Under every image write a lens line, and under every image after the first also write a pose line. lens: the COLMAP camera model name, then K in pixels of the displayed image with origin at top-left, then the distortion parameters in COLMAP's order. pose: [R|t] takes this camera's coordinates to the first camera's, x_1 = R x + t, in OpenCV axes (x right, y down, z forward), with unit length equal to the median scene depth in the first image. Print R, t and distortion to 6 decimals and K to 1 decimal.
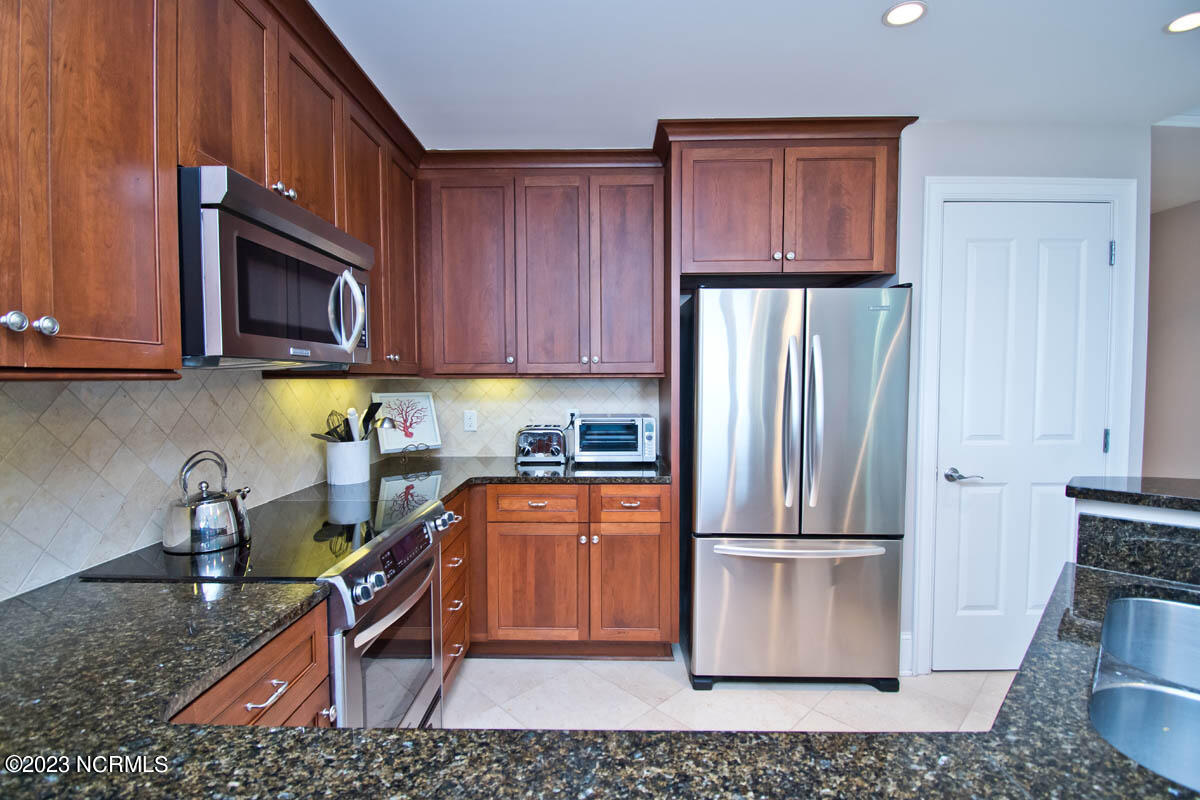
lens RADIAL K [[516.6, 0, 598.0], [0, 516.6, 396.7], [0, 0, 1]] dist [-0.000562, -0.000007]
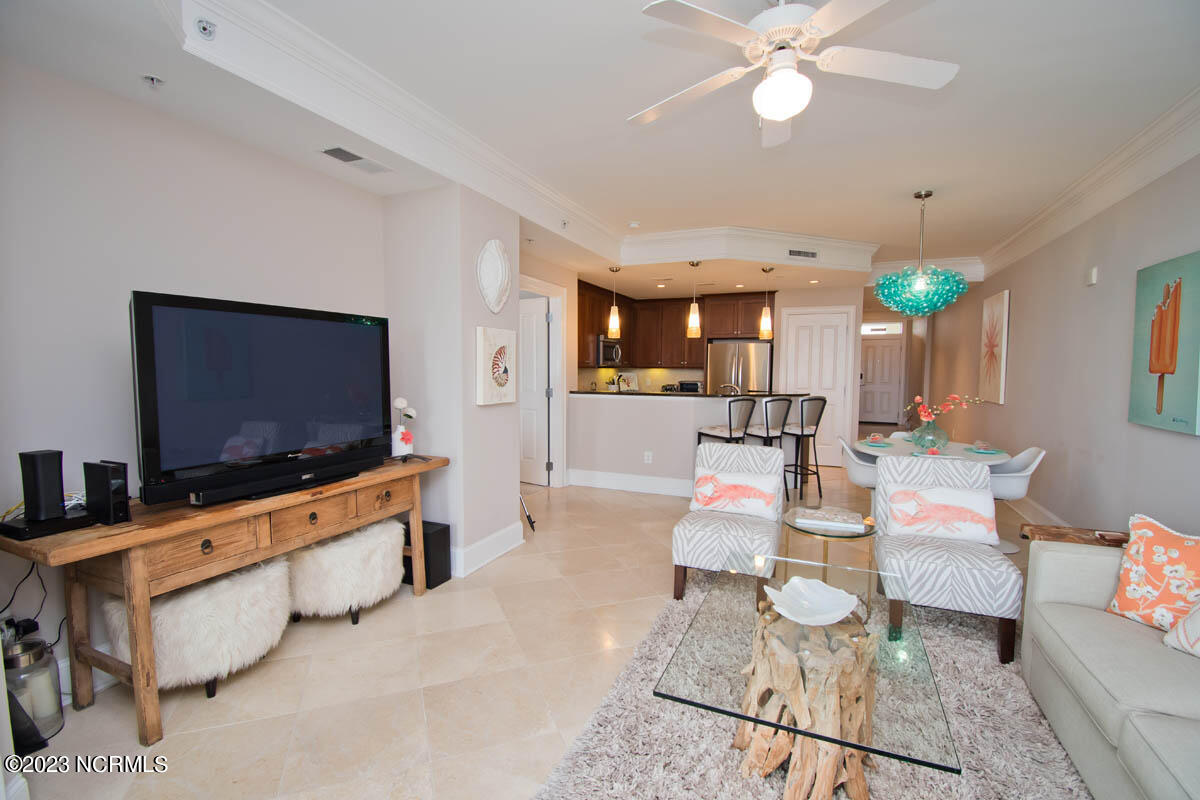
lens RADIAL K [[516.6, 0, 600.3], [0, 516.6, 399.9], [0, 0, 1]] dist [-0.000562, -0.000007]
pose [[0.922342, 0.032968, -0.384964, 0.863395], [-0.022185, 0.999228, 0.032418, 0.072622], [0.385736, -0.021360, 0.922362, -2.468118]]
